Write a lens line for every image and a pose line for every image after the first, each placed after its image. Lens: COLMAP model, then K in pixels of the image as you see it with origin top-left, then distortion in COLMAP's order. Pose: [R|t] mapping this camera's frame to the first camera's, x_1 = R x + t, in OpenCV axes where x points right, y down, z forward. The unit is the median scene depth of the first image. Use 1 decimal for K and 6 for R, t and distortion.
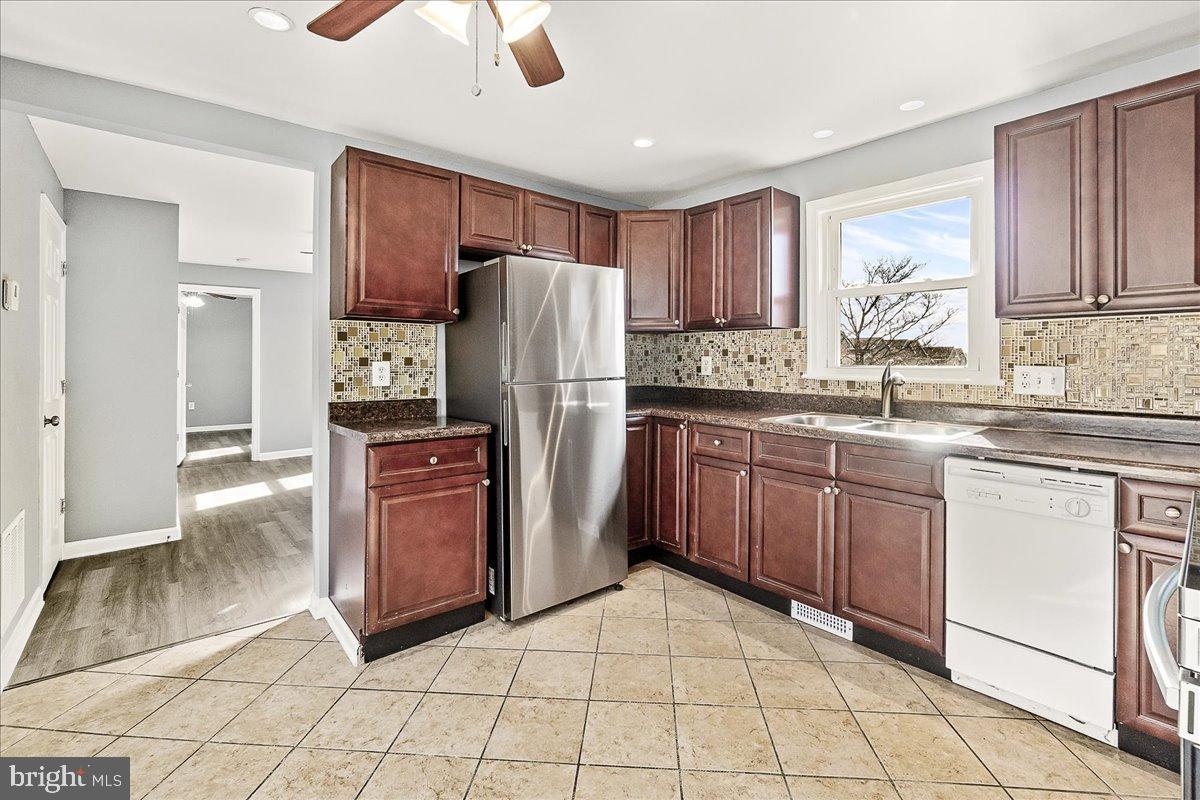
lens RADIAL K [[520.5, 0, 597.8], [0, 520.5, 386.7], [0, 0, 1]] dist [-0.025236, 0.001051]
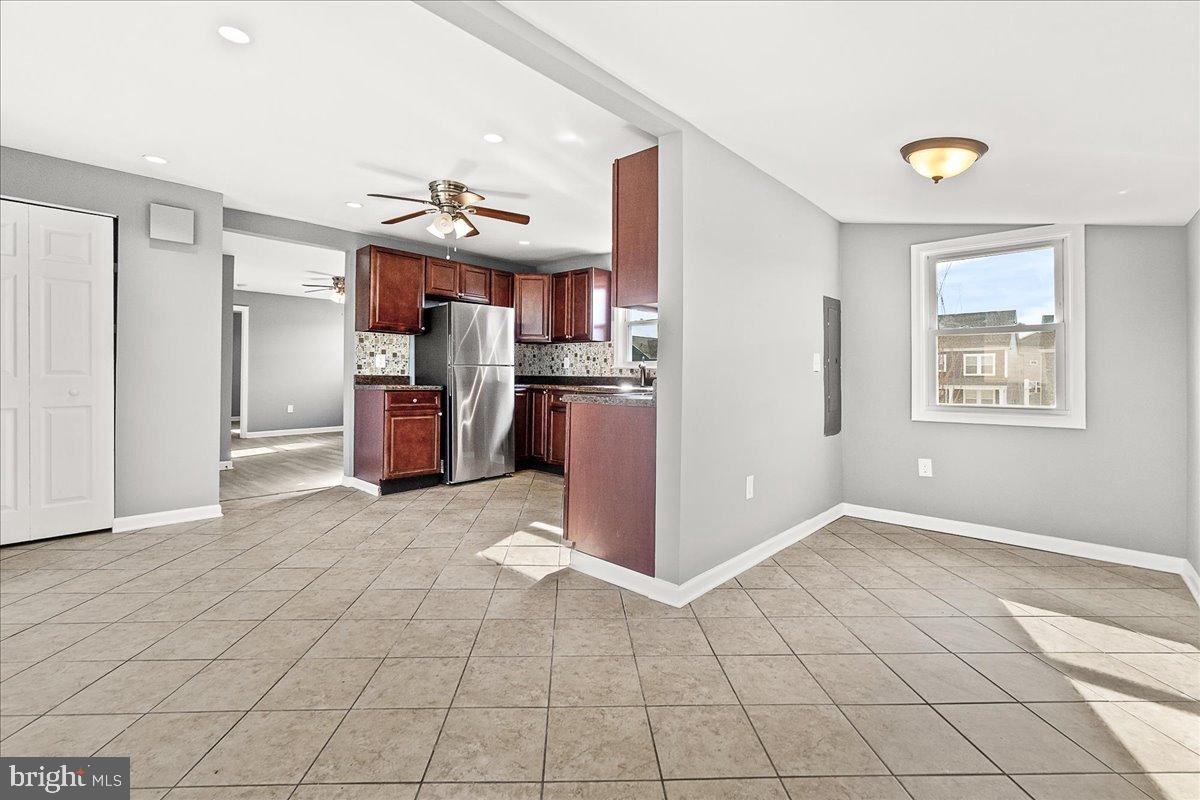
lens RADIAL K [[520.5, 0, 597.8], [0, 520.5, 386.7], [0, 0, 1]] dist [-0.025236, 0.001051]
pose [[0.989717, 0.008243, 0.142802, 0.082550], [-0.003553, 0.999447, -0.033067, 0.117496], [-0.142996, 0.032220, 0.989199, -0.884991]]
